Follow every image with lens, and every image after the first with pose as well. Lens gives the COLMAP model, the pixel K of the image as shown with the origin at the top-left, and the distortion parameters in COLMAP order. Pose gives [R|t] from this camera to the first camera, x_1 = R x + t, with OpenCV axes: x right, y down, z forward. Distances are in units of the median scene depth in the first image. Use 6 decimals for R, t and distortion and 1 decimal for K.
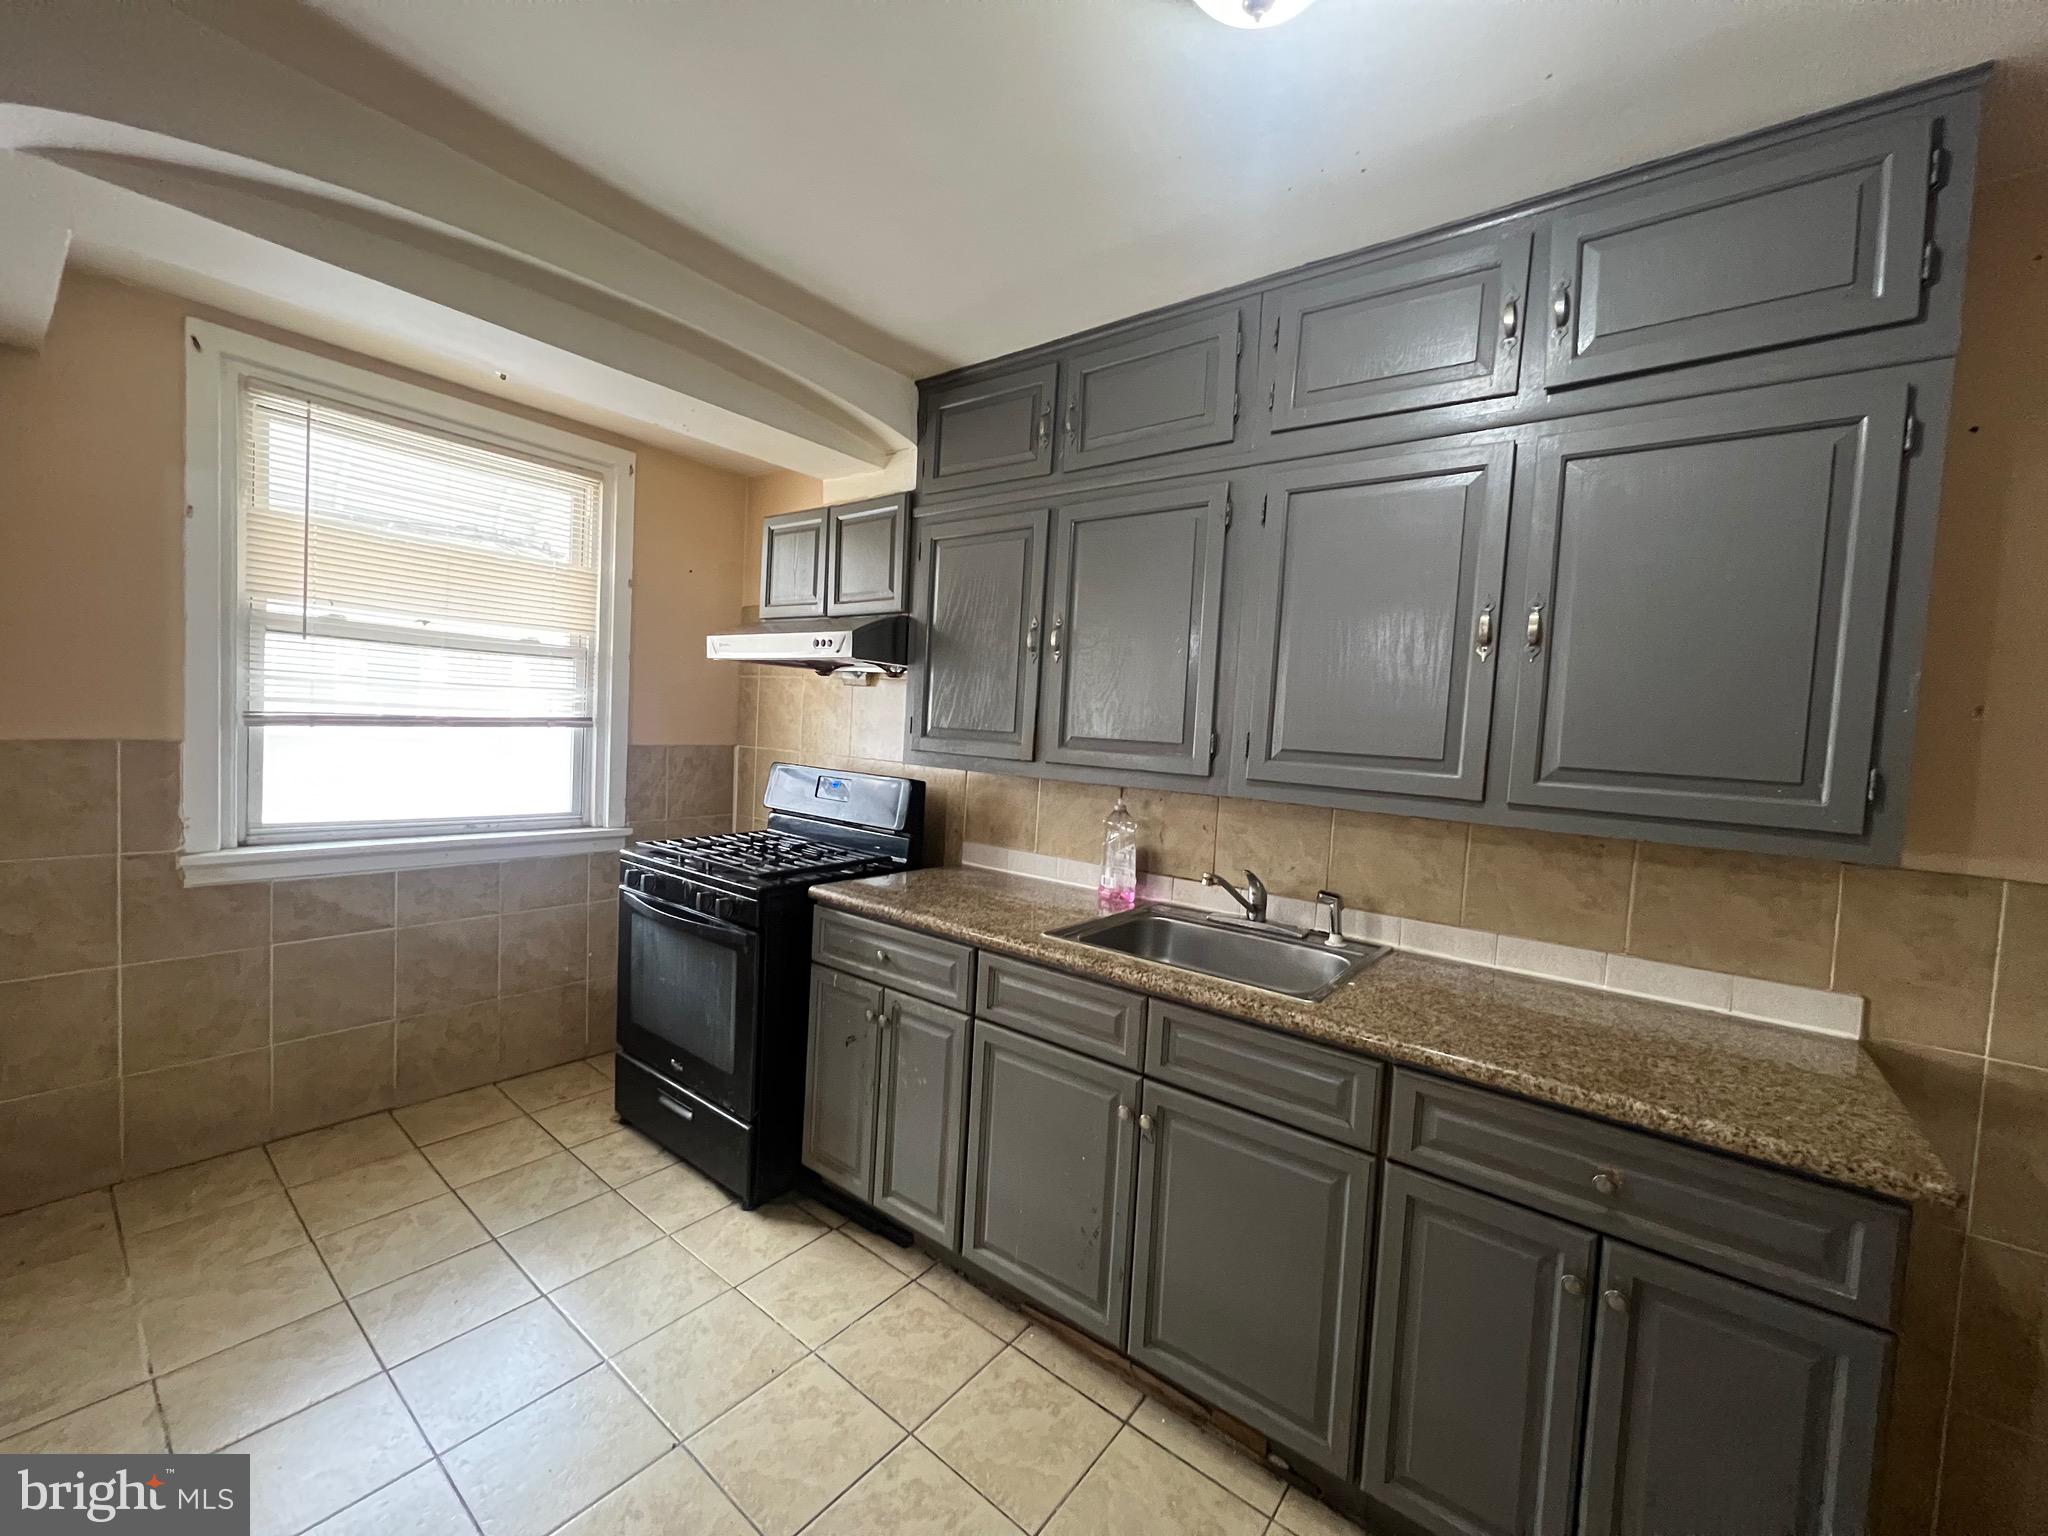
lens RADIAL K [[815.6, 0, 1013.3], [0, 815.6, 765.4], [0, 0, 1]] dist [-0.004311, 0.001453]
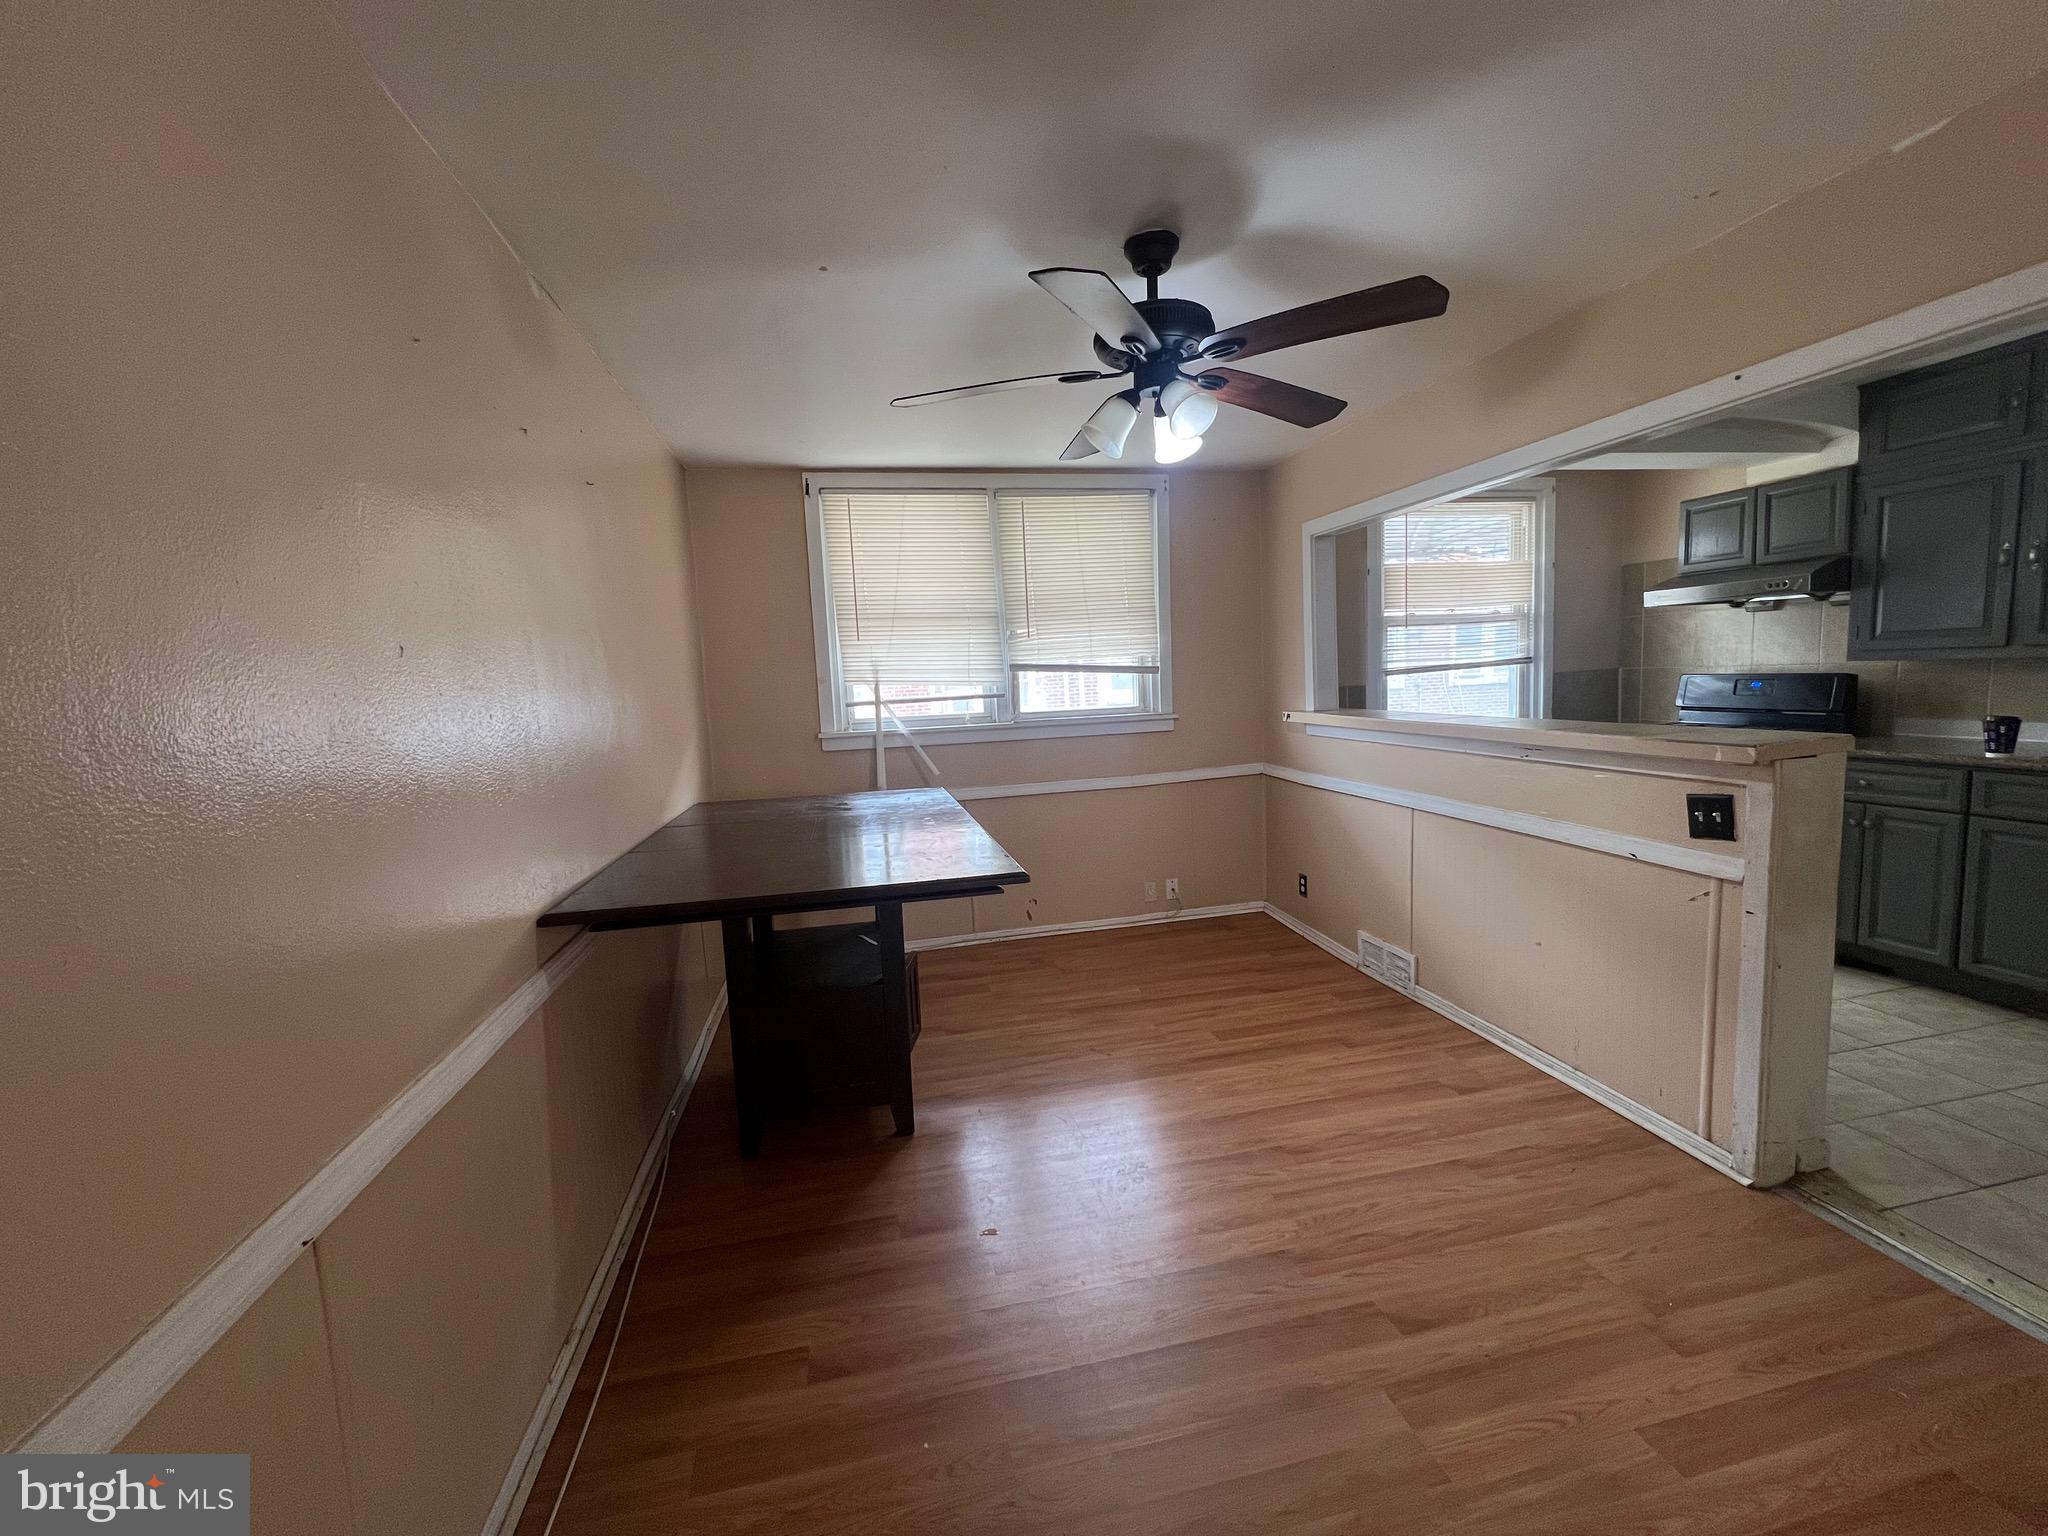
lens RADIAL K [[815.6, 0, 1020.7], [0, 815.6, 762.5], [0, 0, 1]] dist [-0.004311, 0.001453]
pose [[0.756069, -0.025408, -0.653999, -0.307122], [0.061693, 0.997564, 0.032565, 0.039413], [0.651578, -0.064969, 0.755794, -1.023293]]
